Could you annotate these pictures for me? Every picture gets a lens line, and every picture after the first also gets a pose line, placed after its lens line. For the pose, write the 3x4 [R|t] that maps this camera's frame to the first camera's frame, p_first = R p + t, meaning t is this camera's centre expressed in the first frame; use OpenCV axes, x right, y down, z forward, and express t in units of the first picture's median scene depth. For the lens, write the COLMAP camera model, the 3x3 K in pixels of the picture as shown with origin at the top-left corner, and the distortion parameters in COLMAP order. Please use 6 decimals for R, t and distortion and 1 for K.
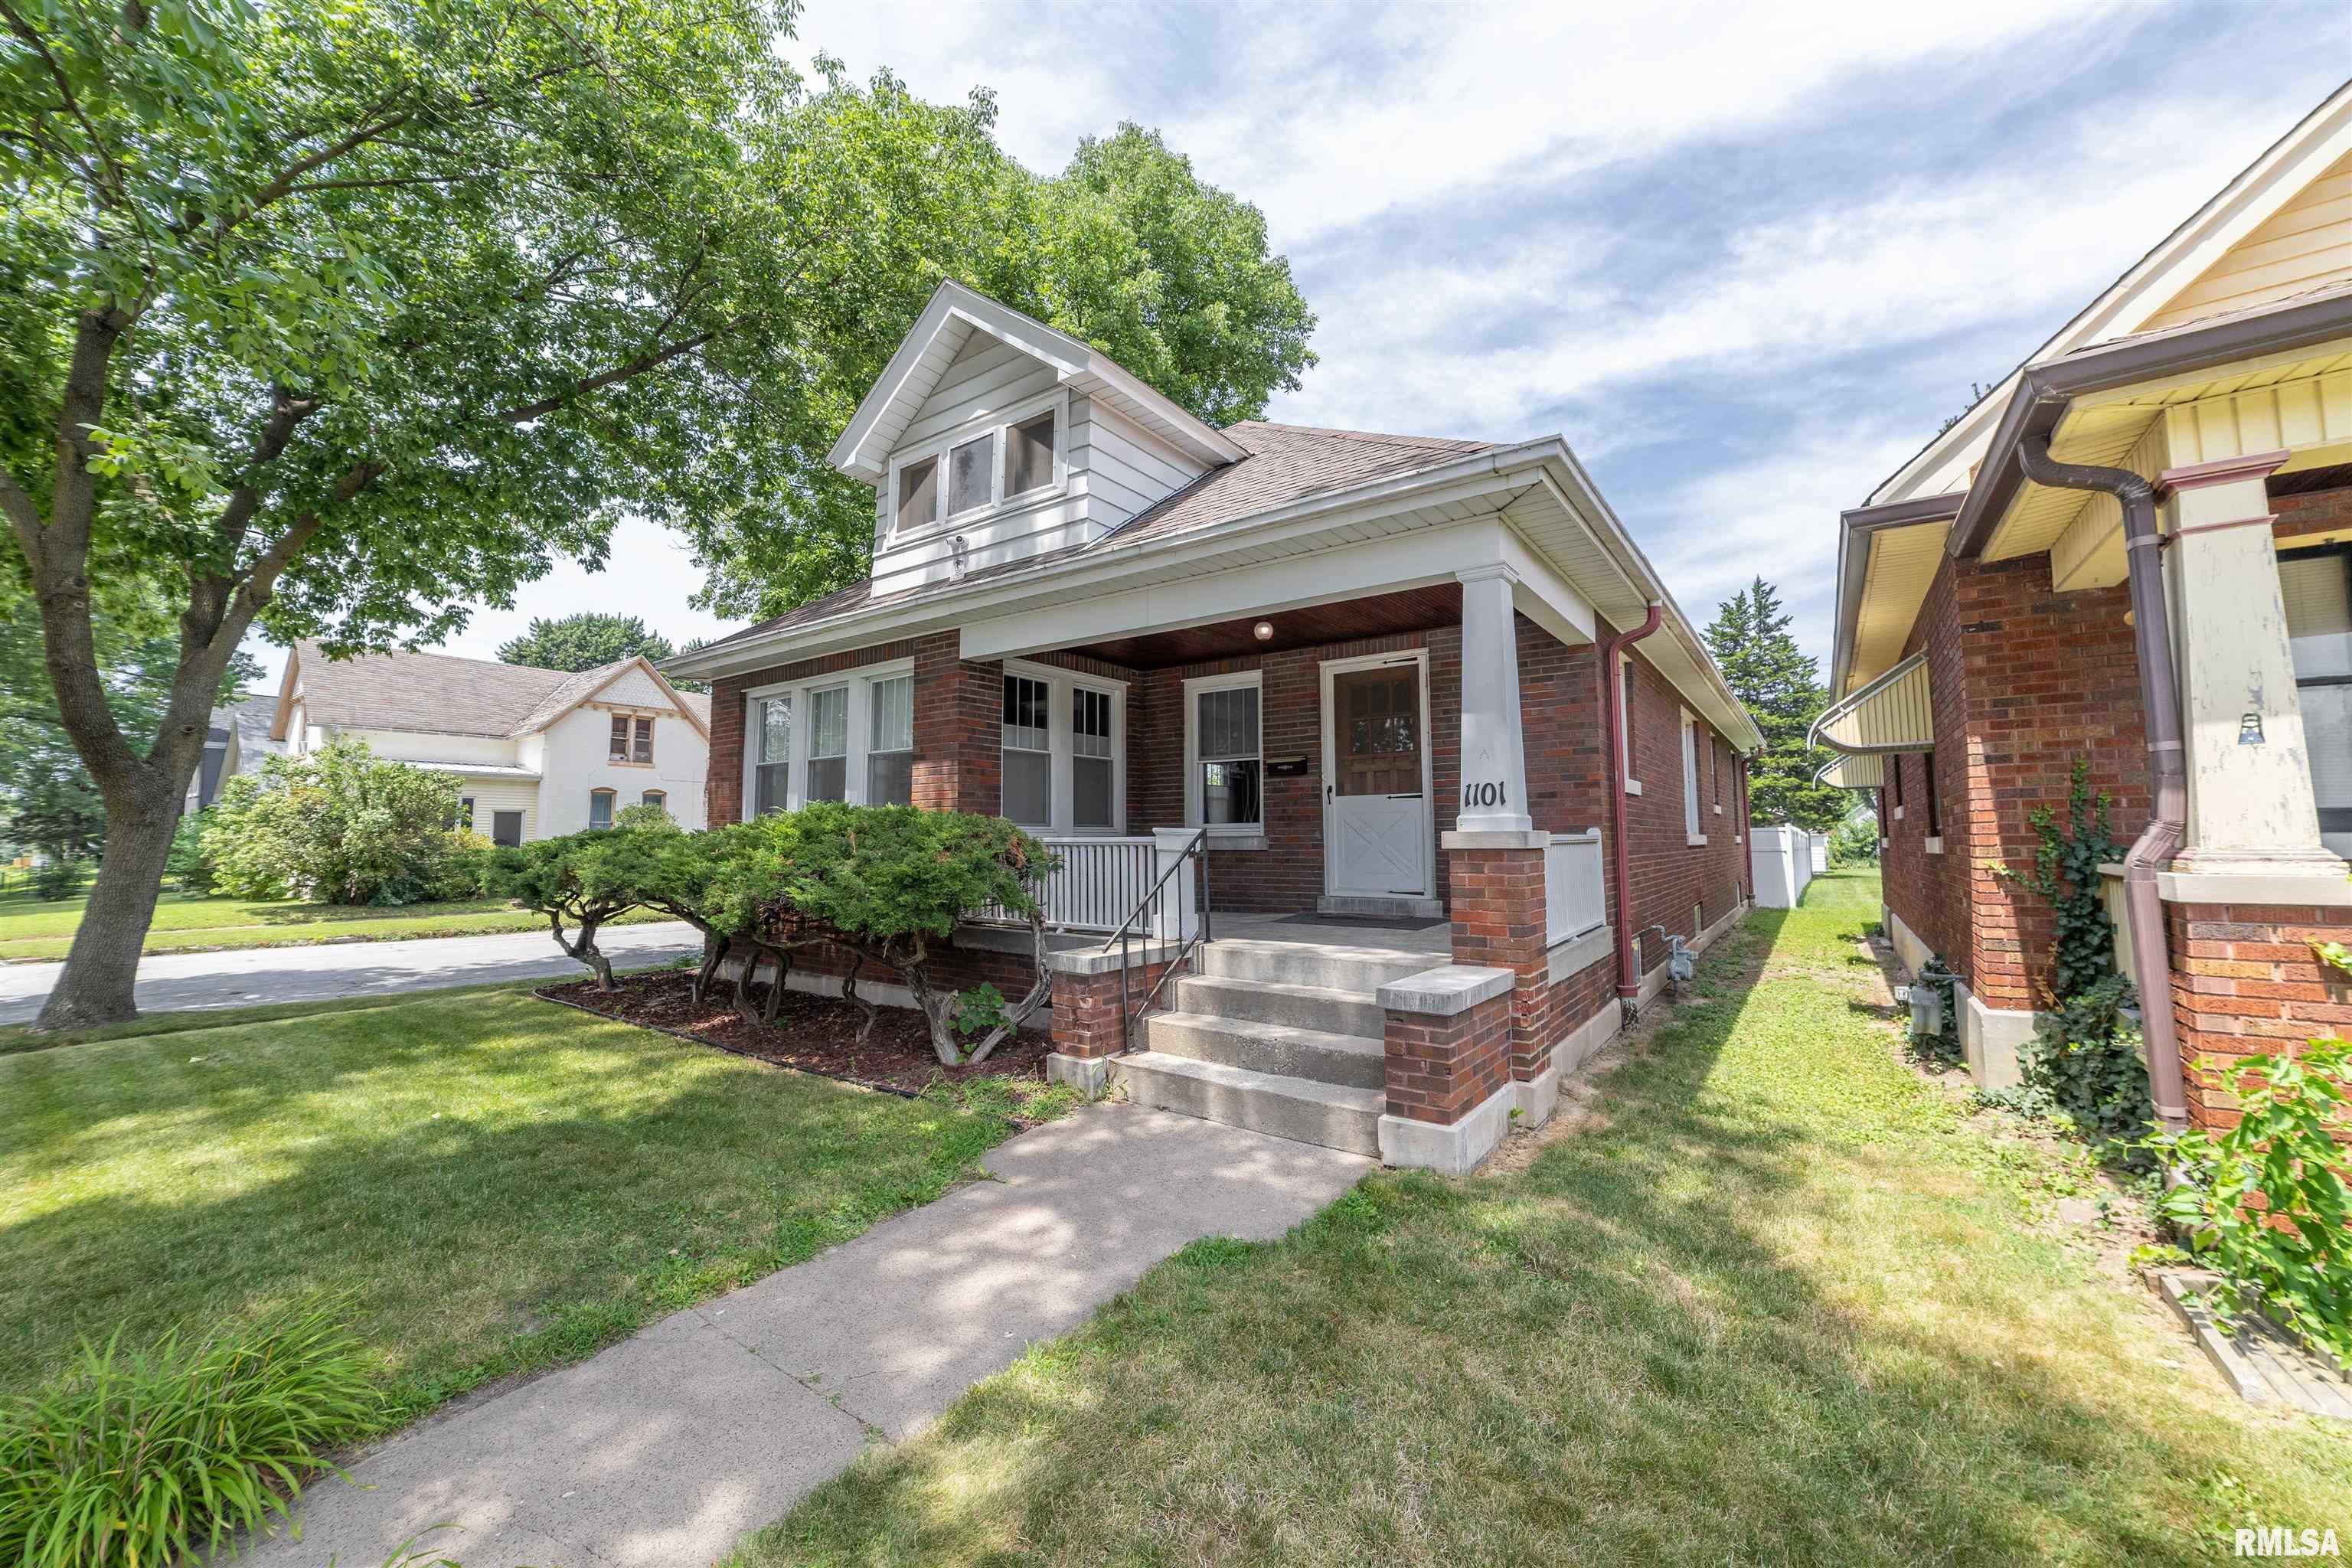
lens RADIAL K [[884.8, 0, 1184.9], [0, 884.8, 772.5], [0, 0, 1]] dist [-0.010626, 0.000209]
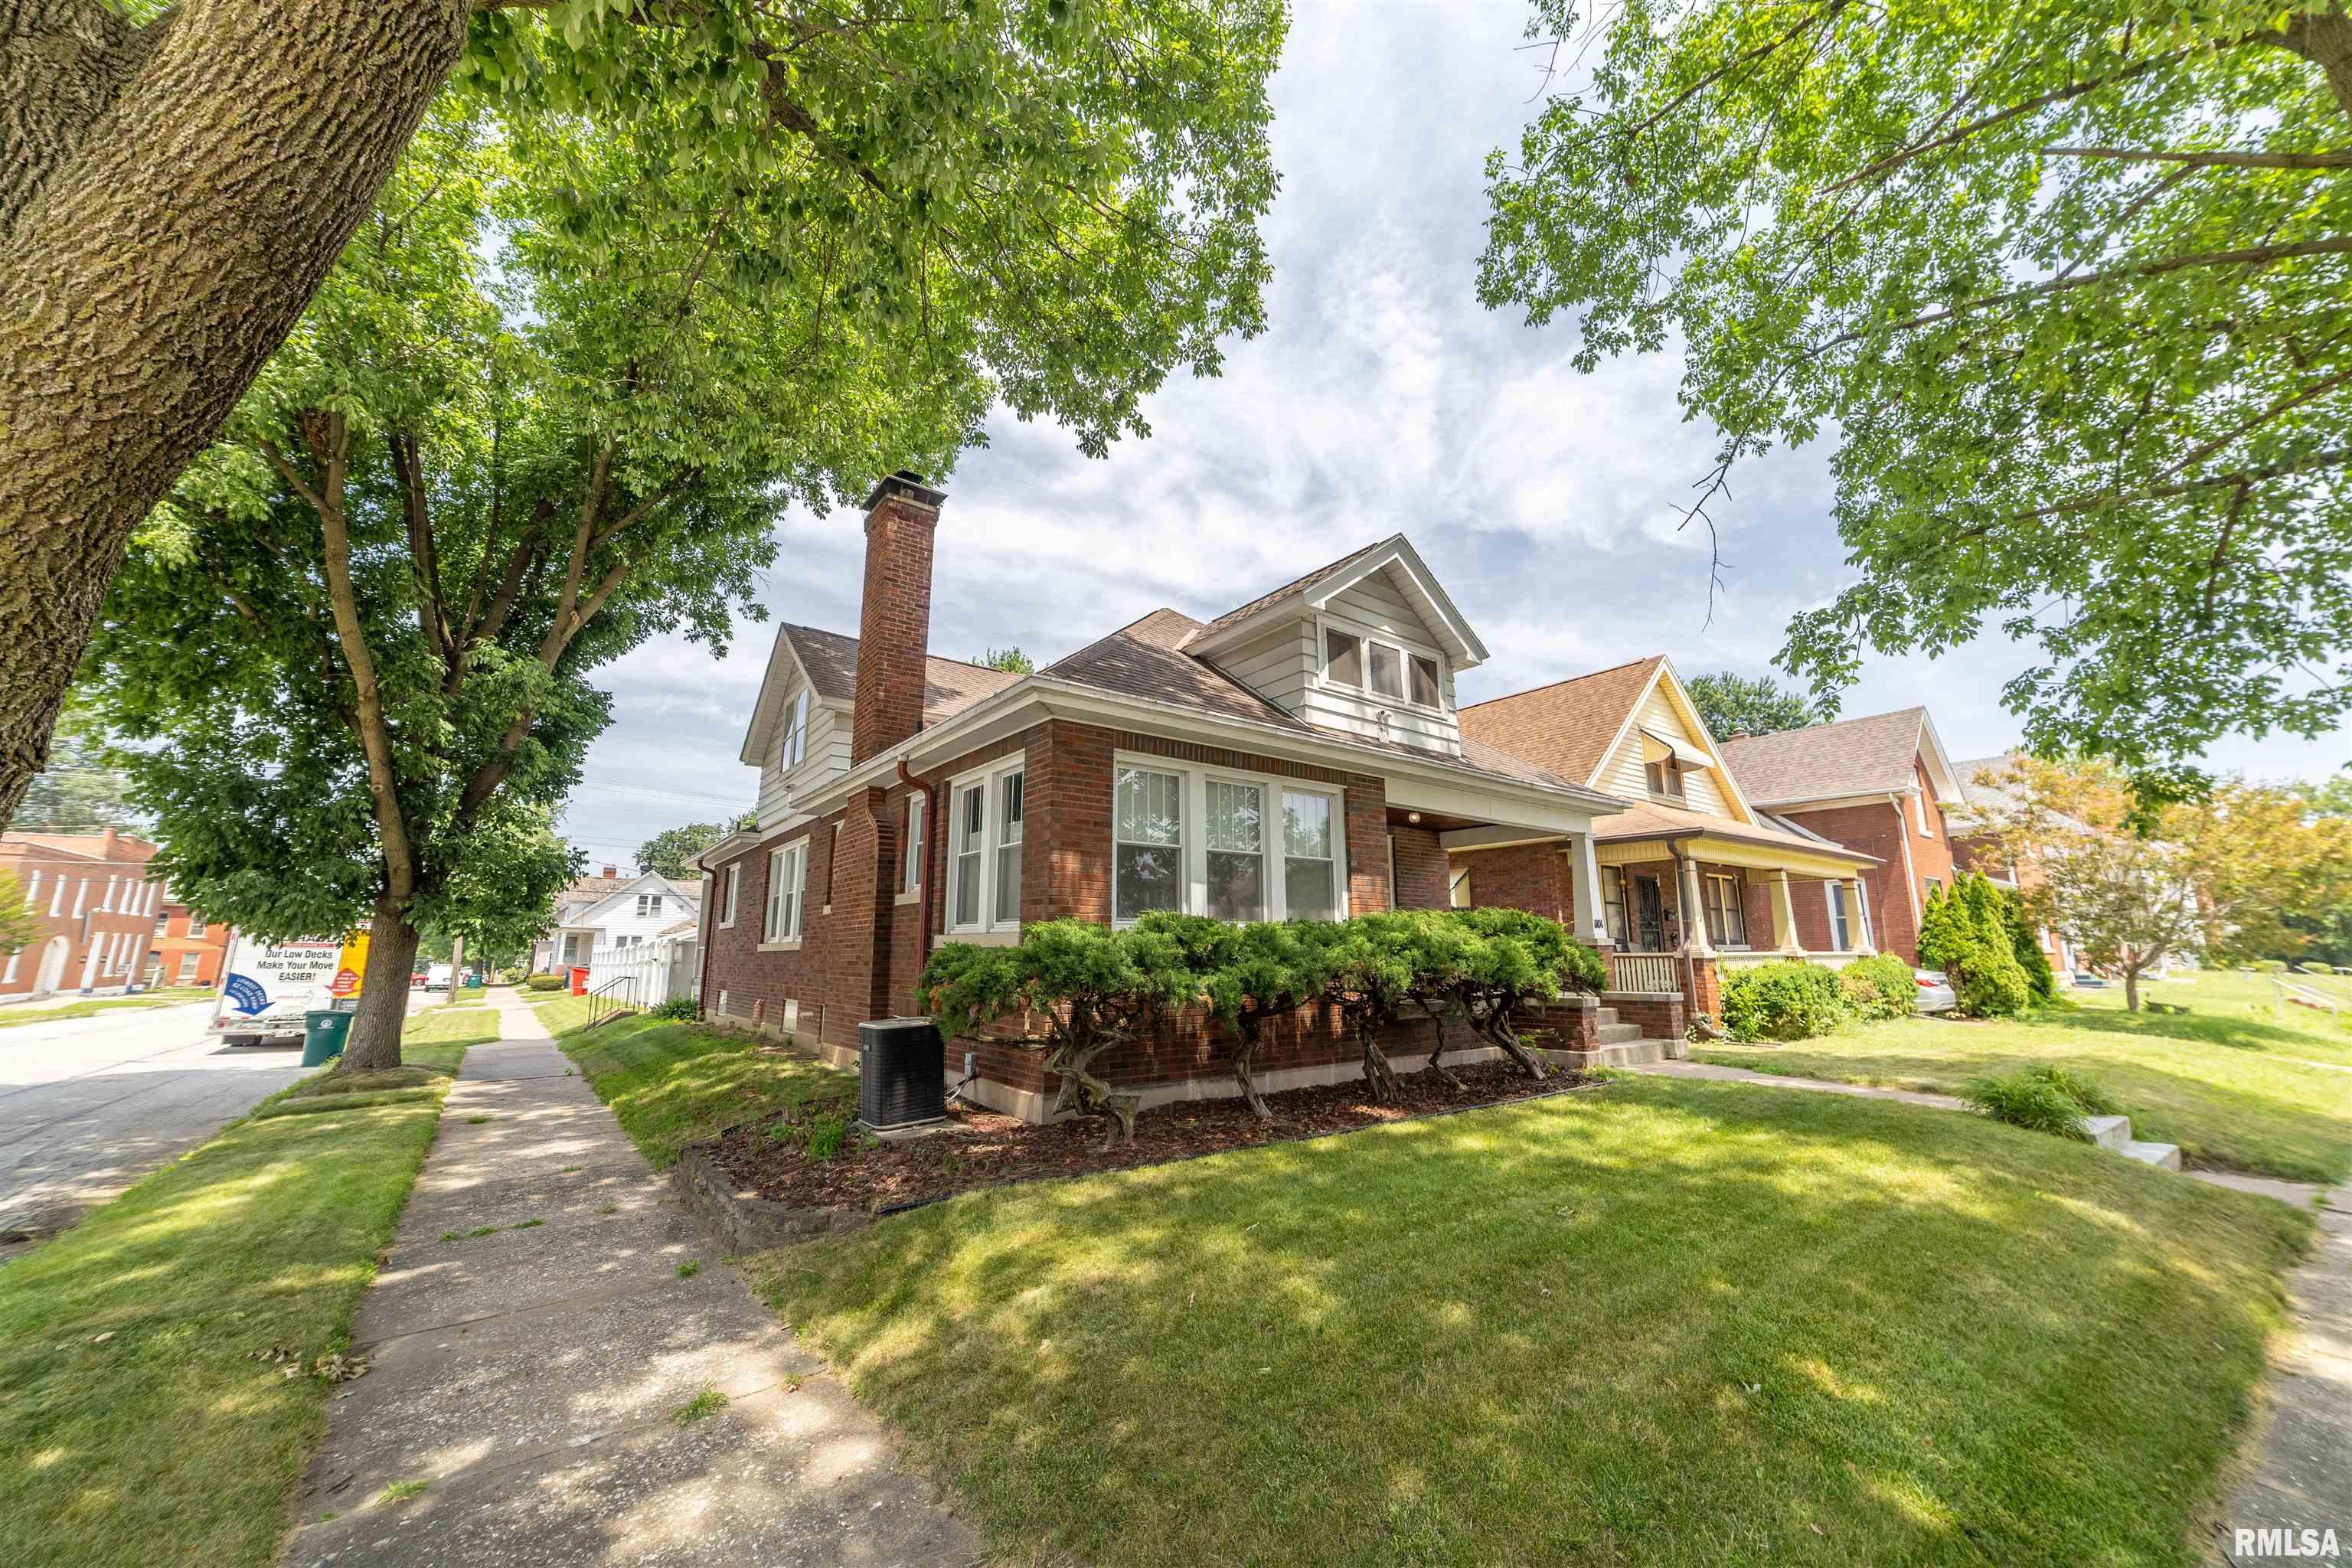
lens RADIAL K [[884.8, 0, 1177.4], [0, 884.8, 783.1], [0, 0, 1]] dist [-0.010626, 0.000209]
pose [[0.306999, 0.187698, 0.933017, -1.639065], [-0.071438, 0.982138, -0.174074, 0.103277], [-0.949025, -0.013212, 0.314925, 0.892365]]
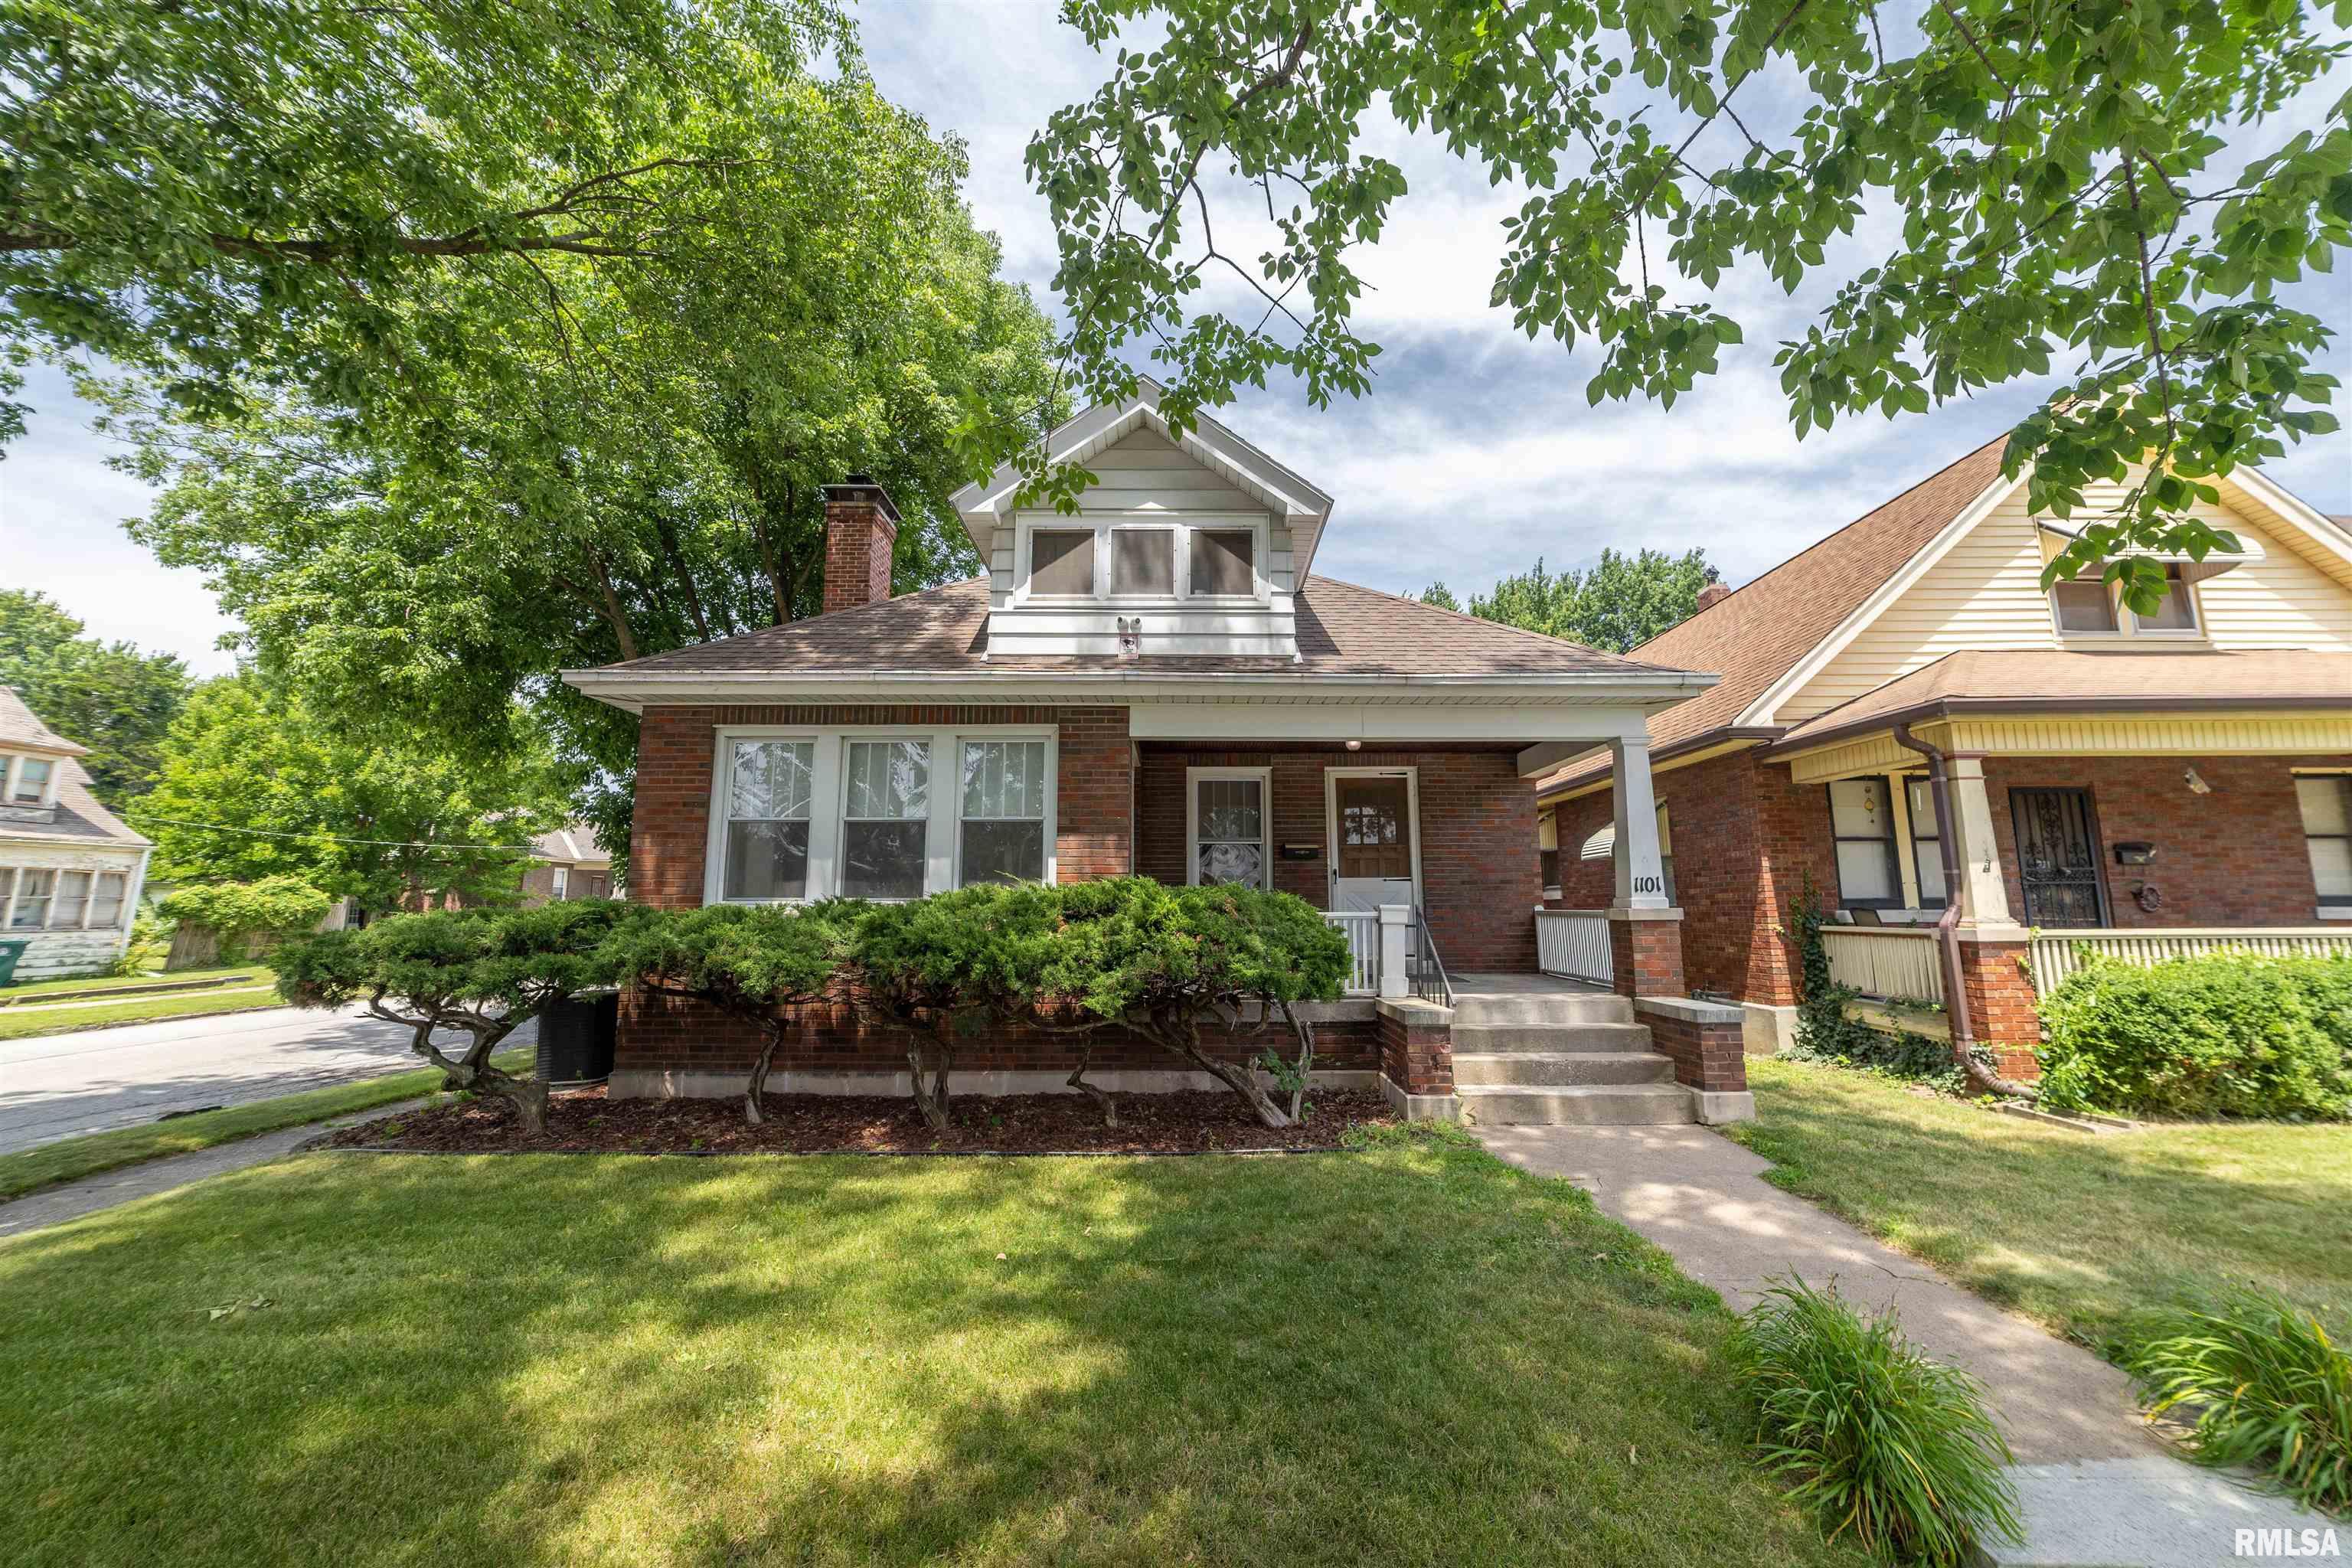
lens RADIAL K [[884.8, 0, 1177.1], [0, 884.8, 780.0], [0, 0, 1]] dist [-0.010626, 0.000209]
pose [[0.814127, 0.085724, 0.574325, -0.808481], [-0.045485, 0.995419, -0.084100, 0.006536], [-0.578903, 0.042345, 0.814296, 0.138326]]
